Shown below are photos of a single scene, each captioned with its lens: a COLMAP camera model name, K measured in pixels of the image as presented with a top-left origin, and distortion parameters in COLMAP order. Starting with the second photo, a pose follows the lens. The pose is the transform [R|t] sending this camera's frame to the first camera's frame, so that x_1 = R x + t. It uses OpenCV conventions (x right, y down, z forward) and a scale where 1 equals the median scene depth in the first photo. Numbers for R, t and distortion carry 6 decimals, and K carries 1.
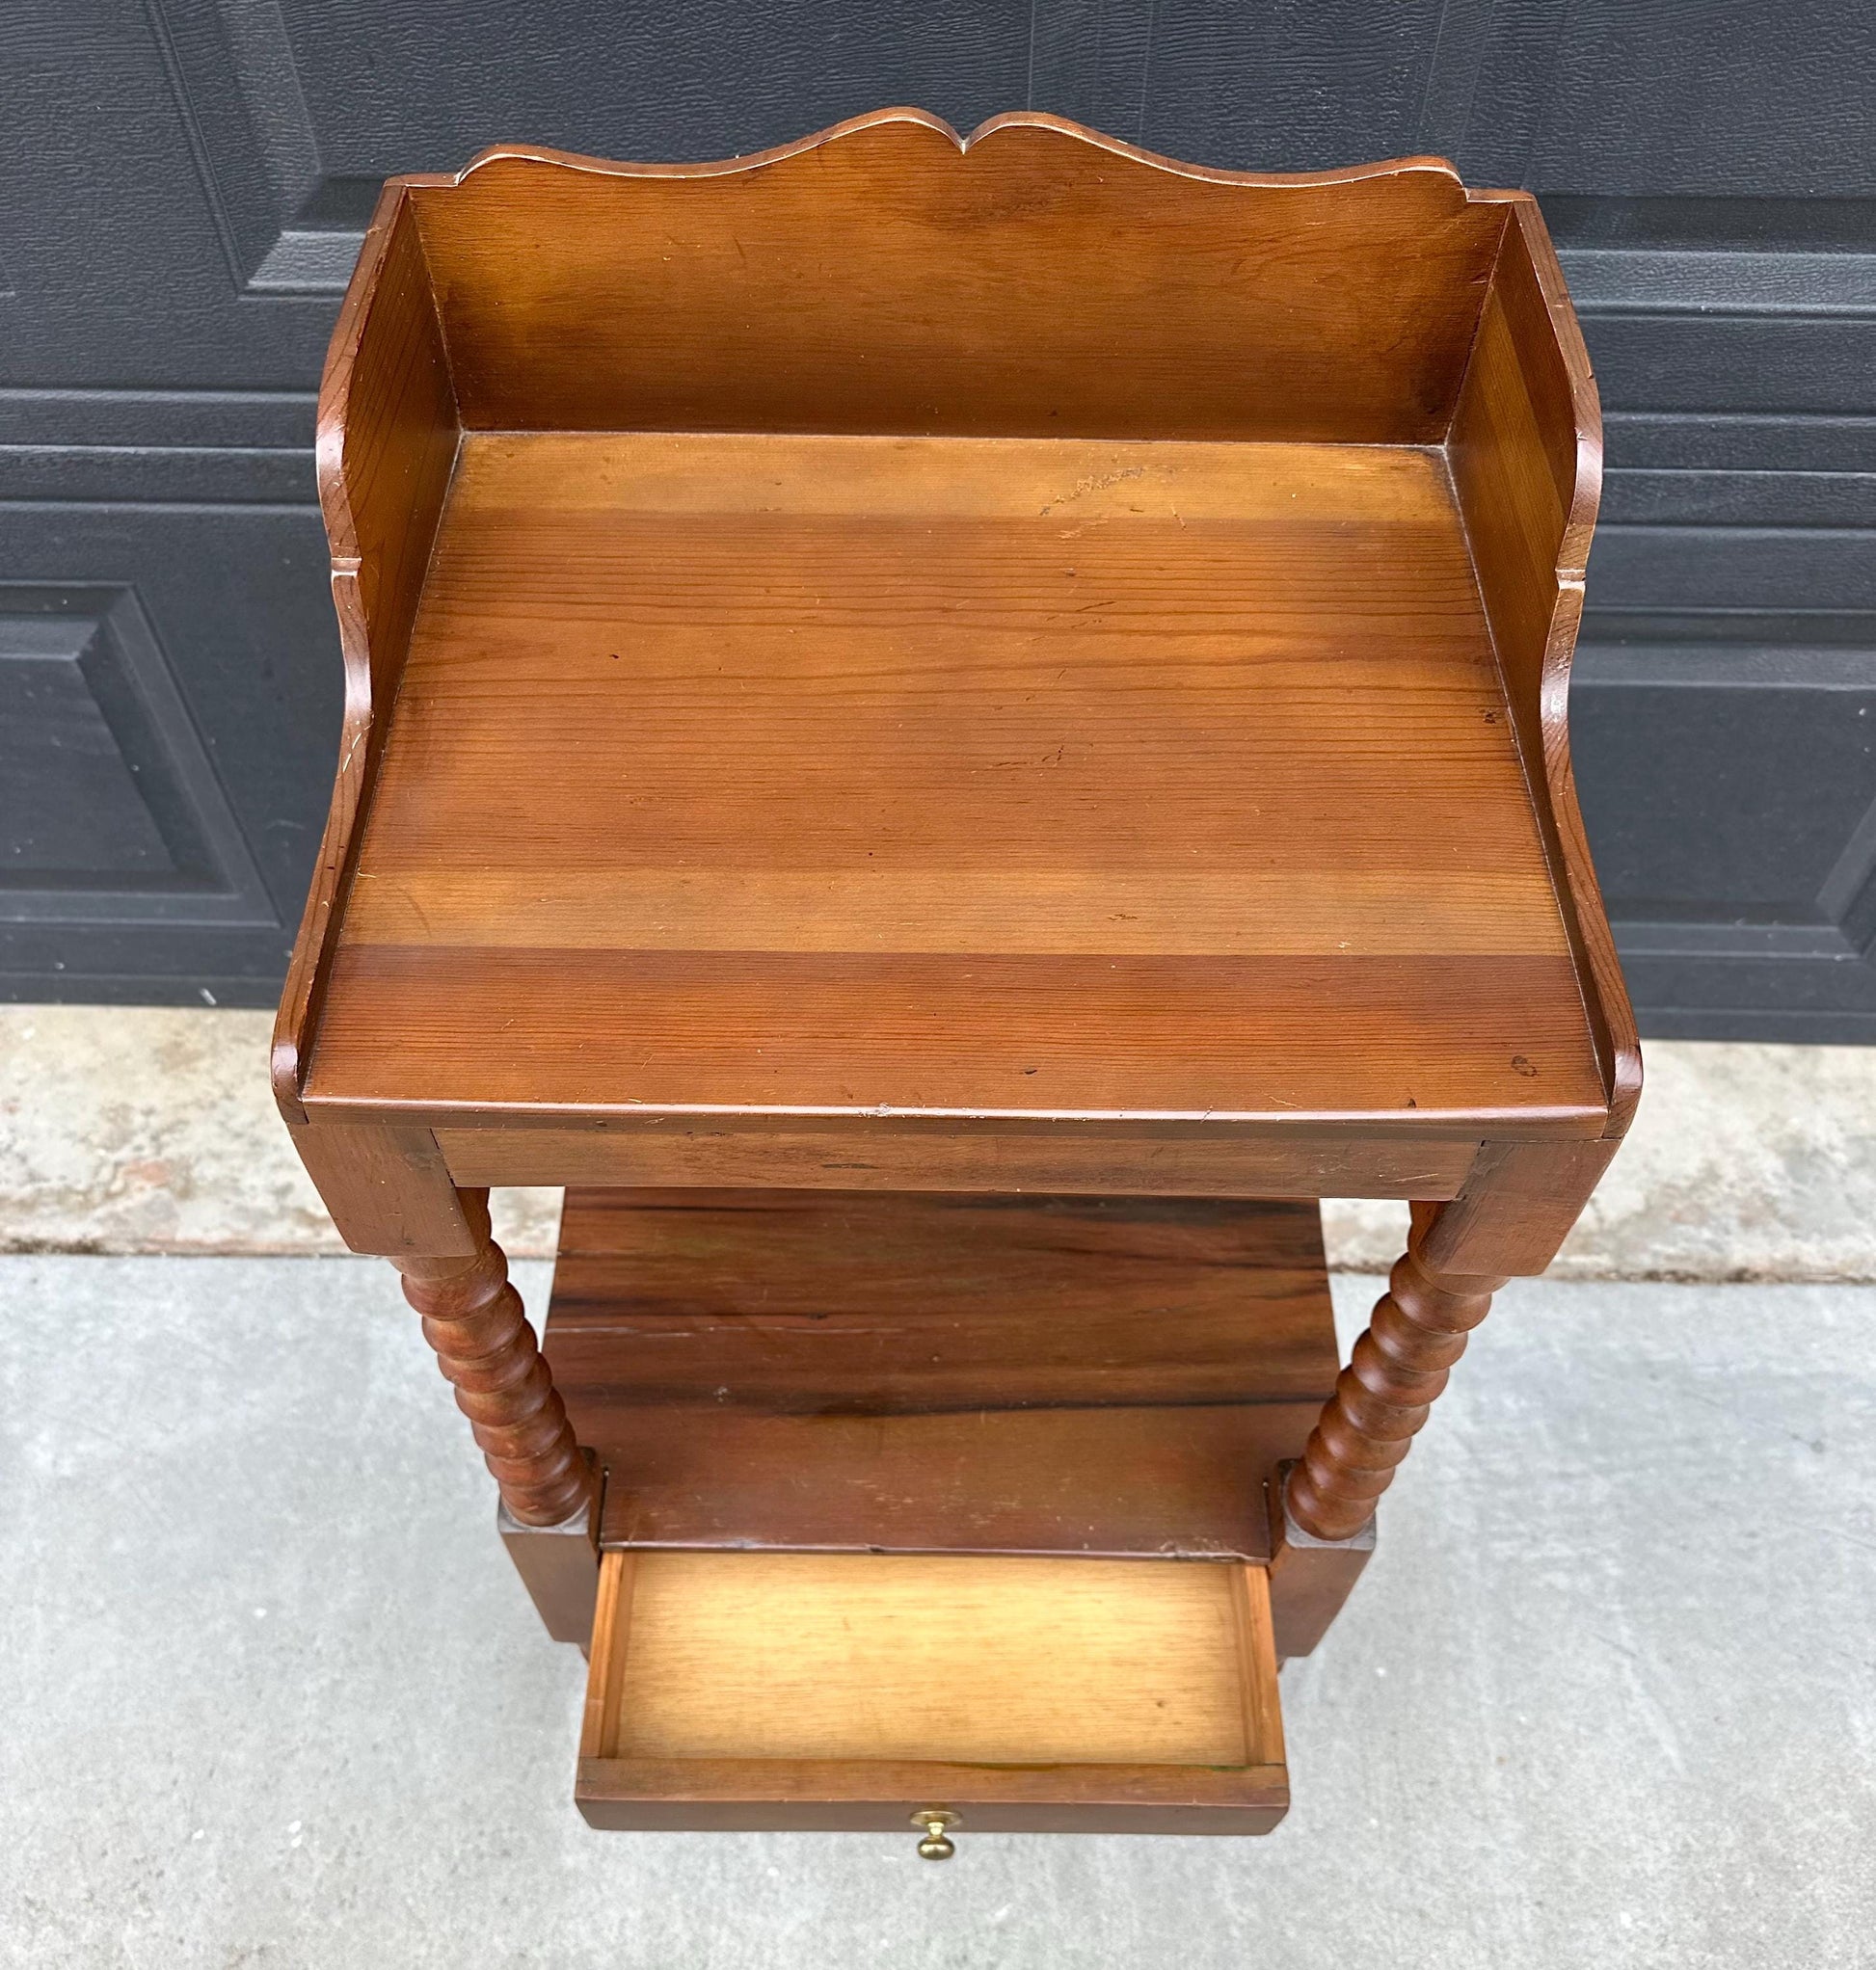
lens RADIAL K [[1800.9, 0, 928.4], [0, 1800.9, 1179.6], [0, 0, 1]] dist [-0.004118, -0.008160]
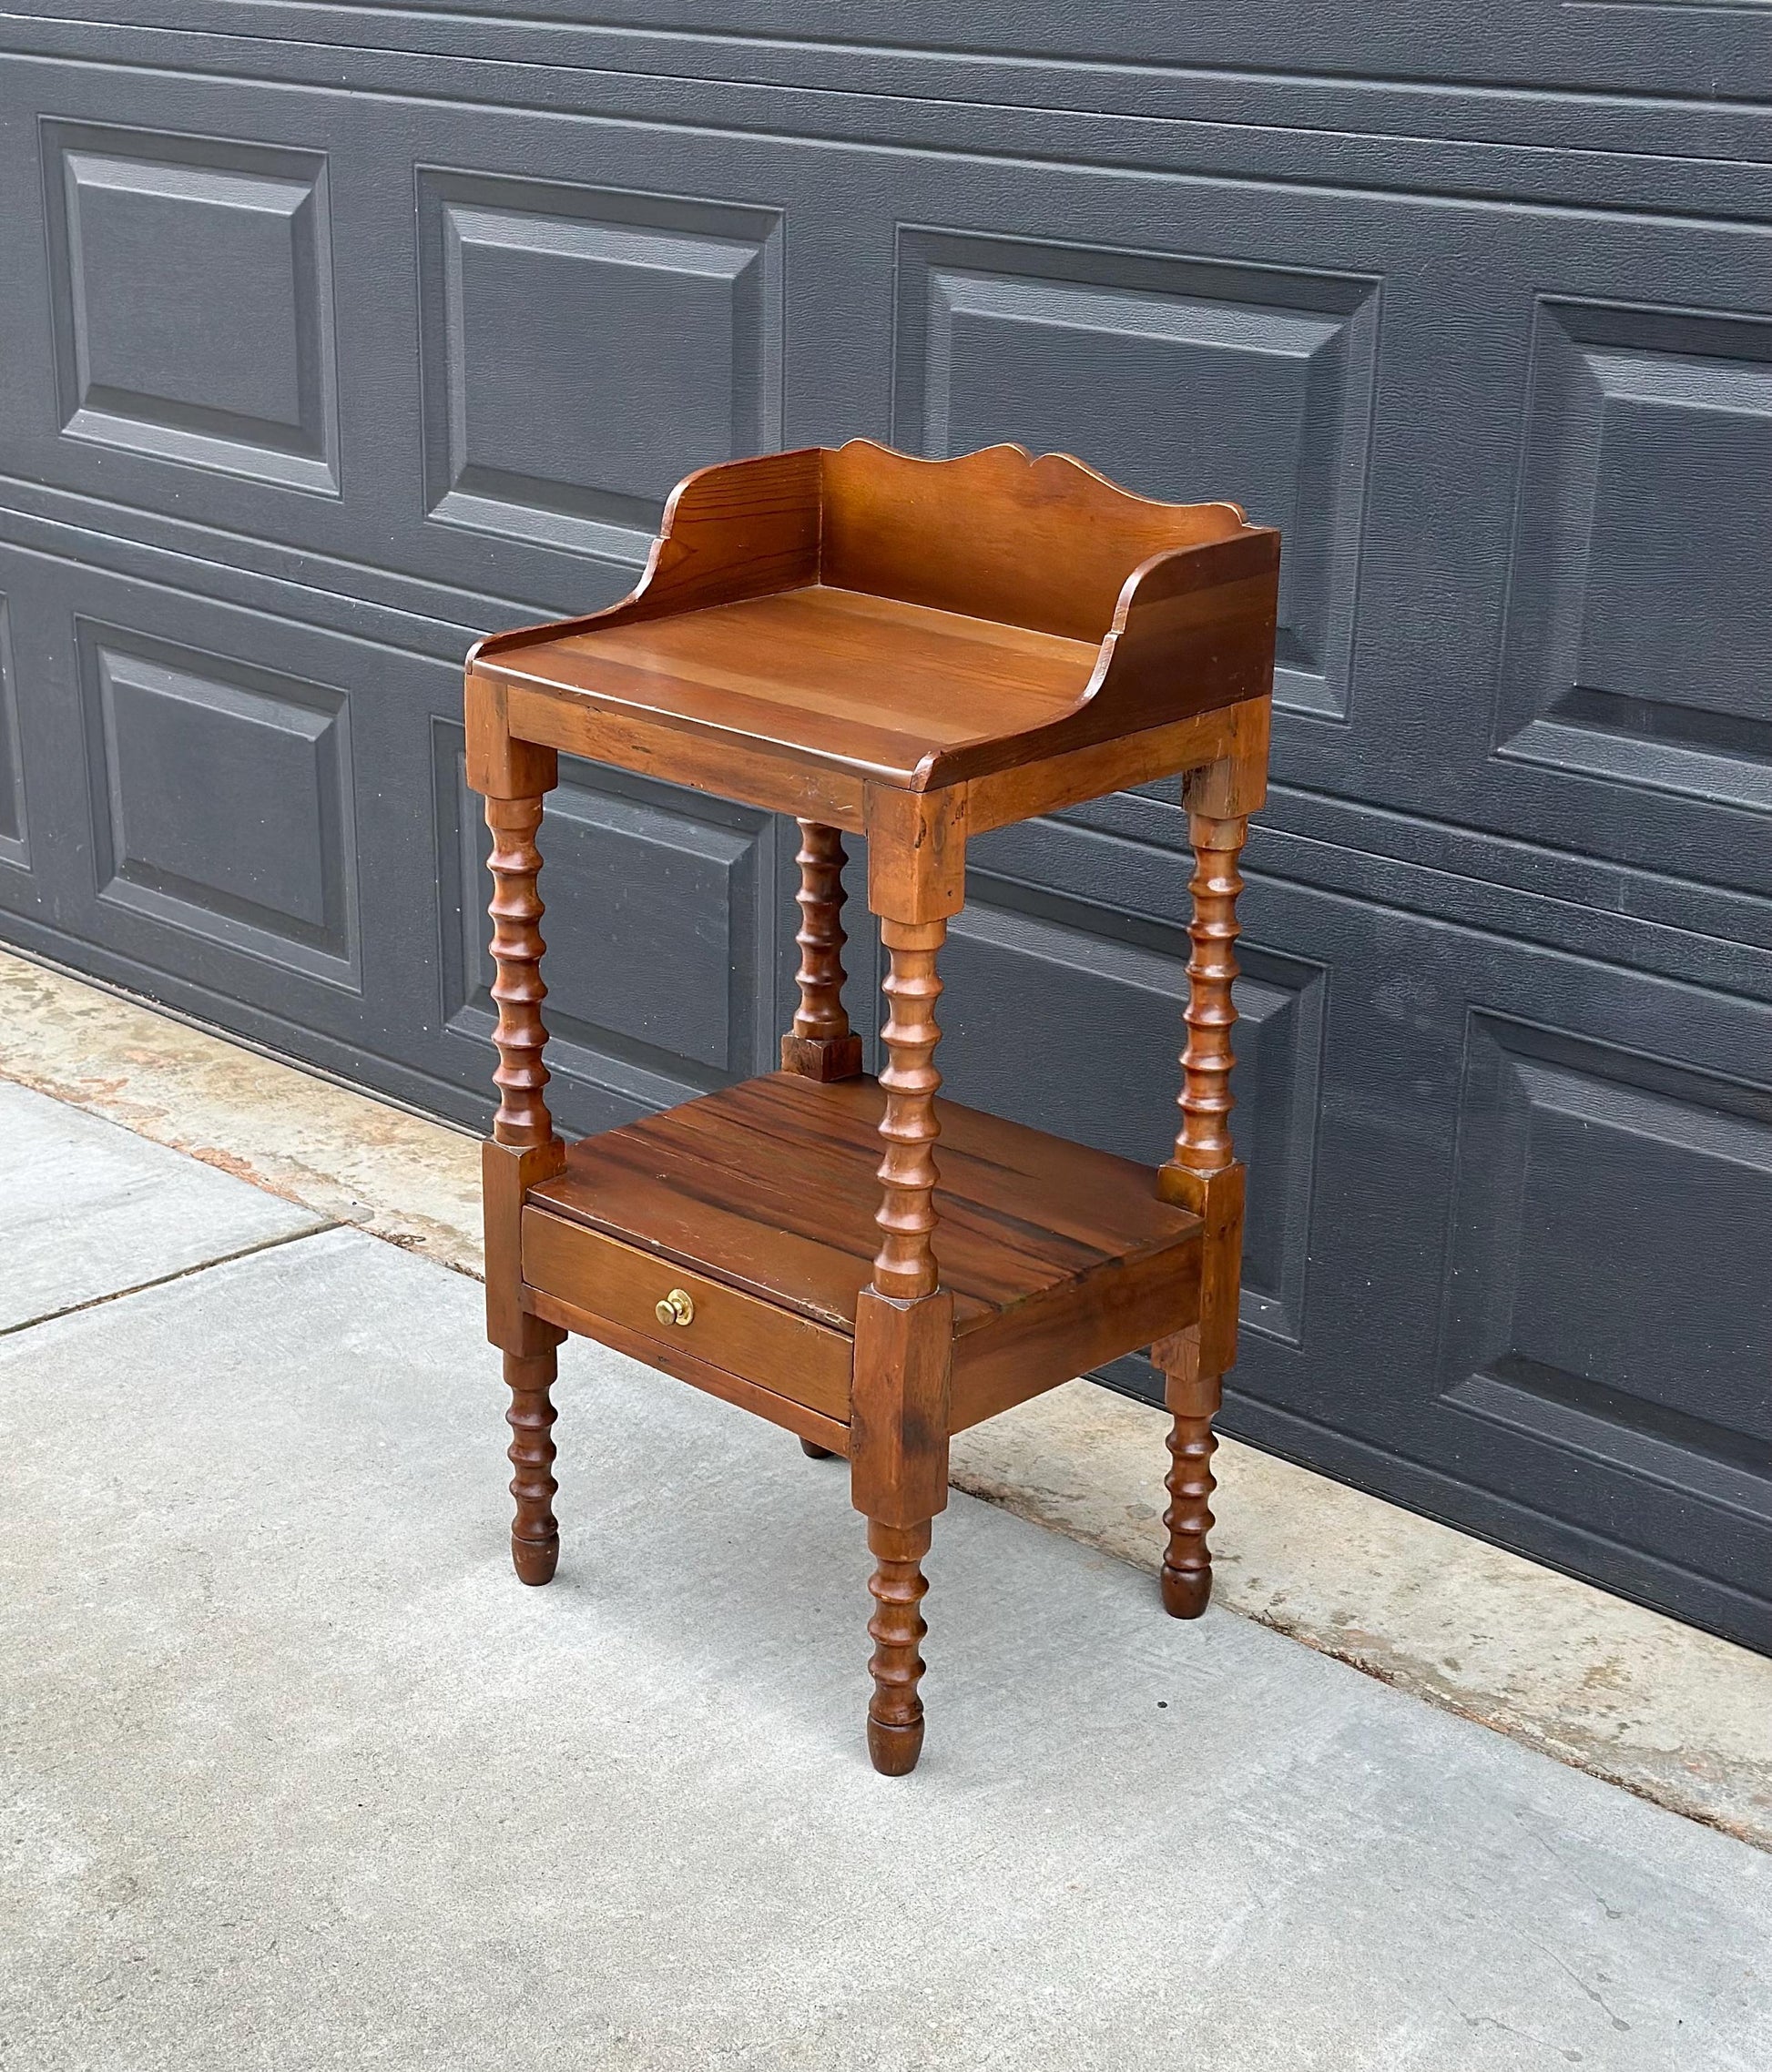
lens RADIAL K [[3409.3, 0, 861.8], [0, 3409.3, 1117.9], [0, 0, 1]] dist [0.173190, -0.213177]
pose [[0.731312, 0.246500, -0.635941, 1.415024], [-0.574613, 0.724976, -0.379776, 0.848858], [0.367427, 0.643155, 0.671825, -0.644071]]
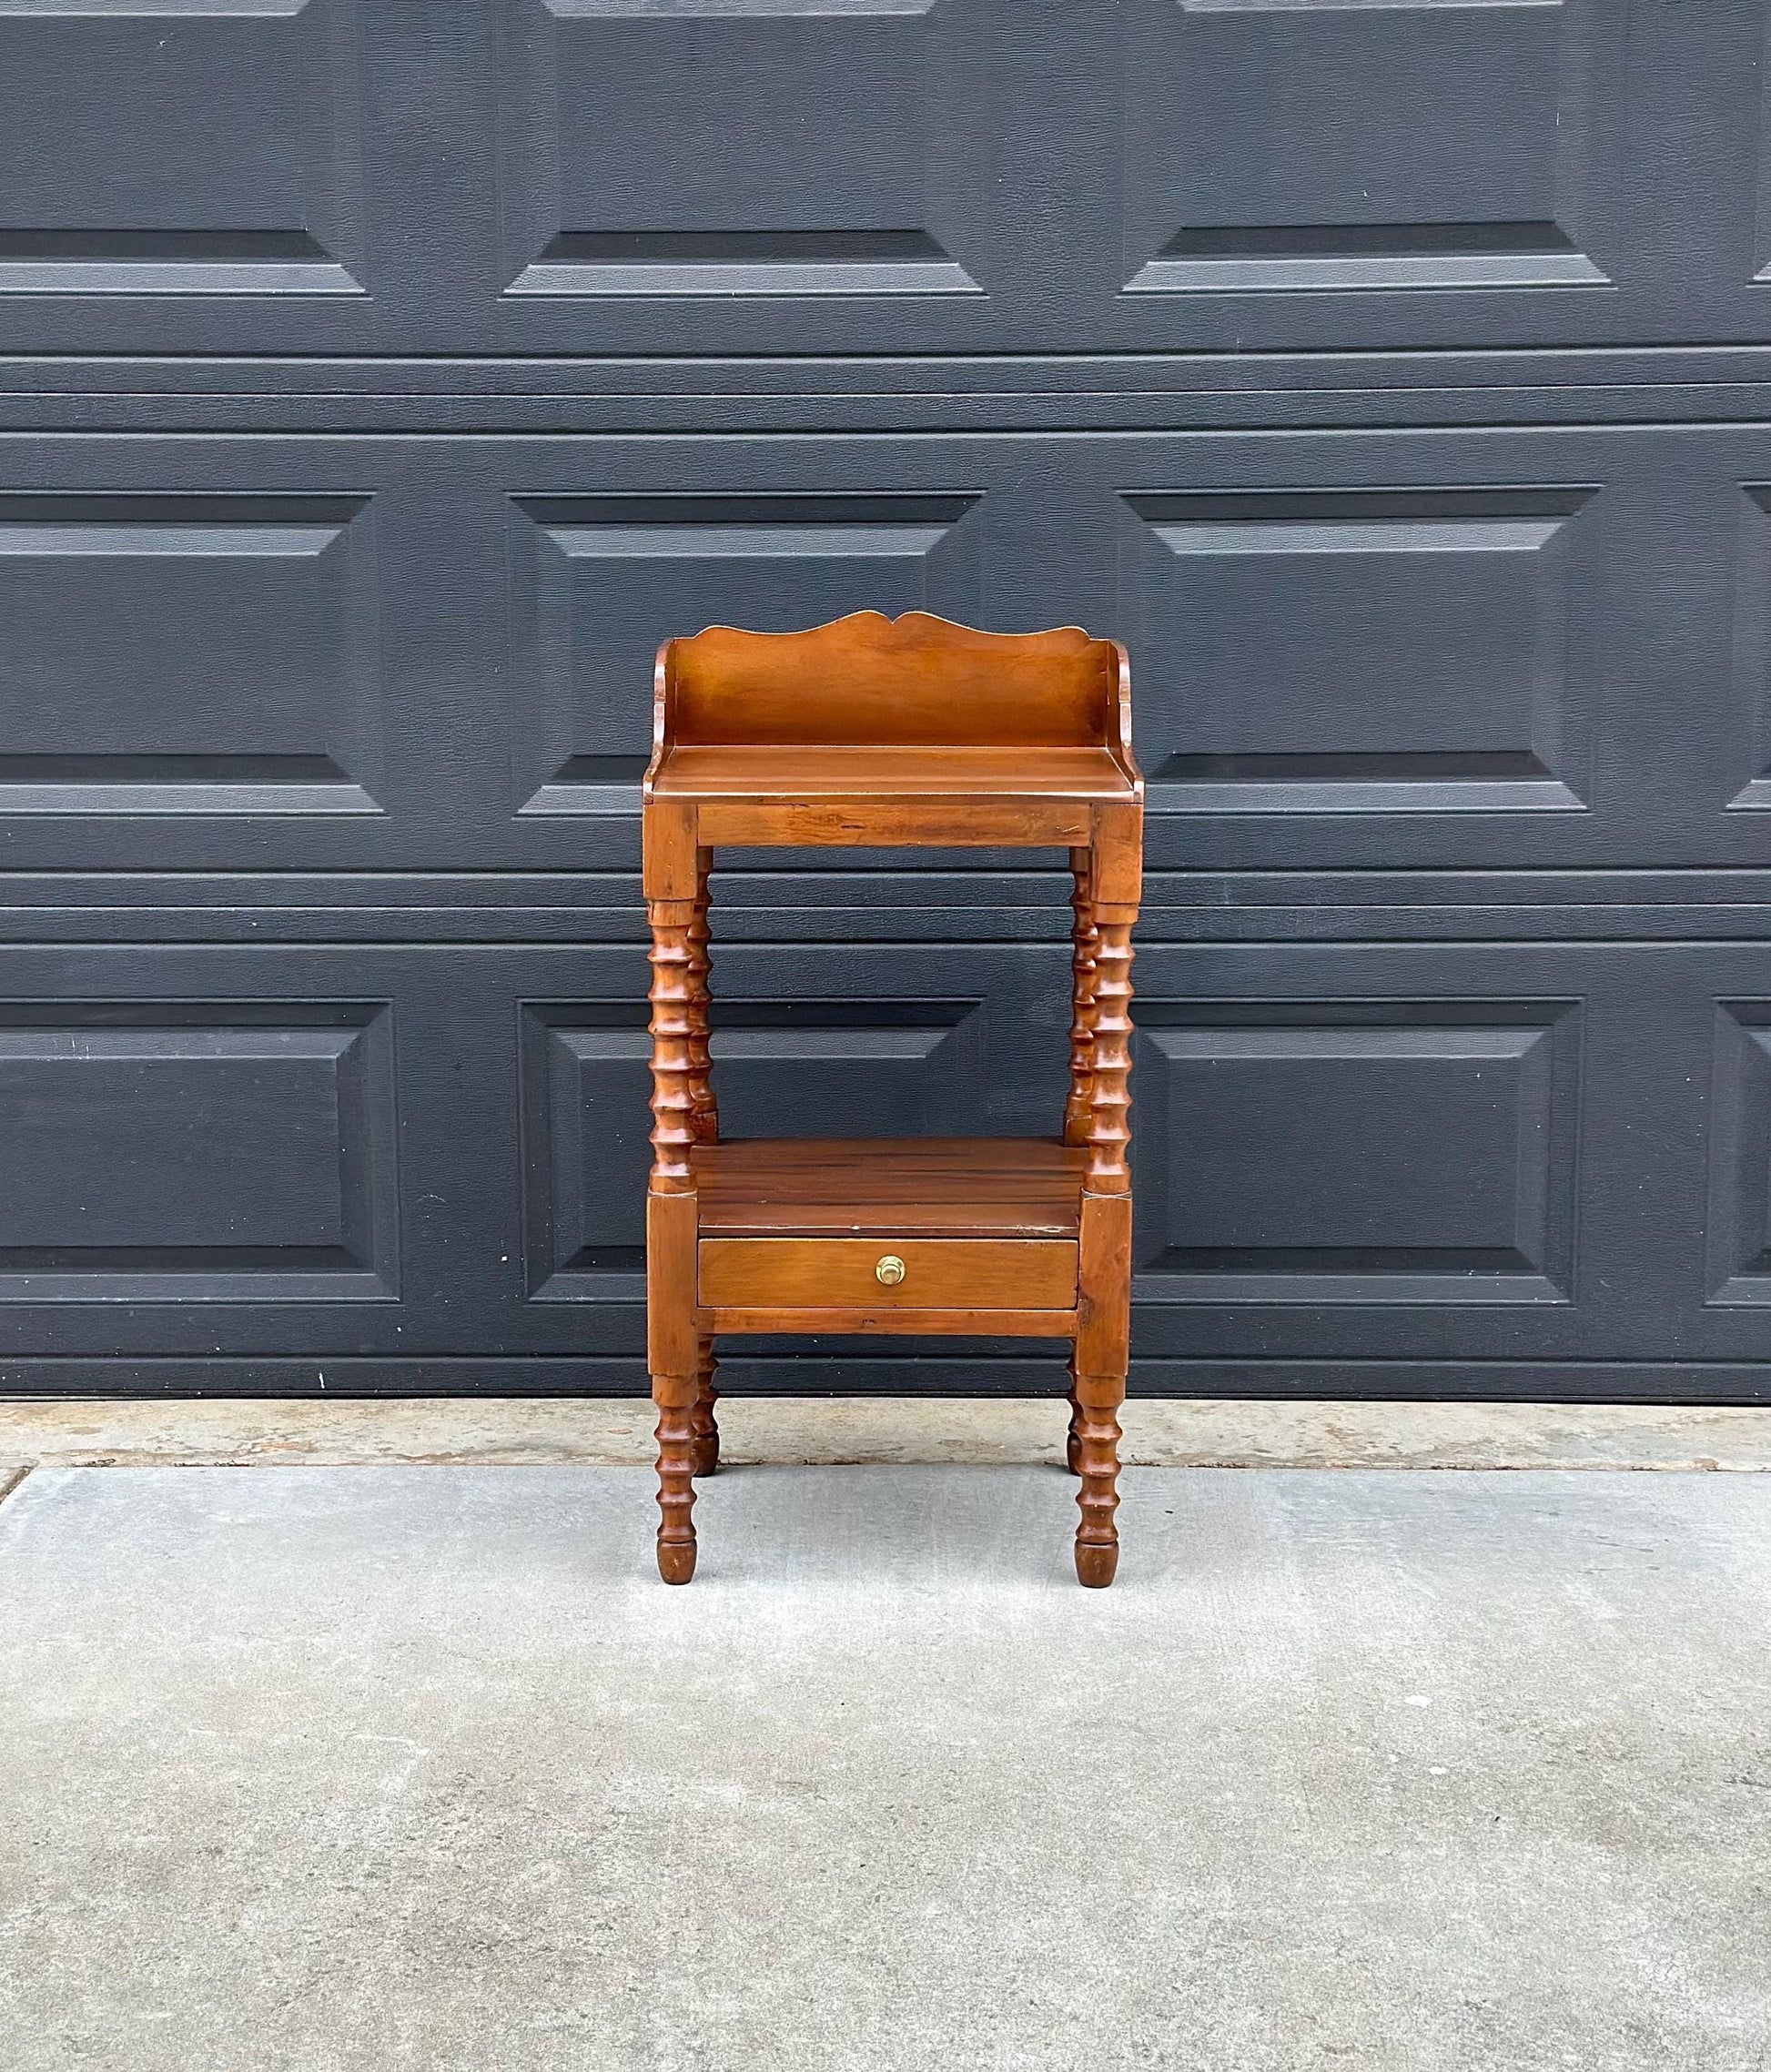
lens RADIAL K [[3439.3, 0, 847.7], [0, 3439.3, 1073.2], [0, 0, 1]] dist [0.179719, -0.239740]
pose [[0.999979, -0.006457, -0.000577, -0.027169], [0.004140, 0.704551, -0.709641, 2.012028], [0.004989, 0.709623, 0.704563, -1.205452]]
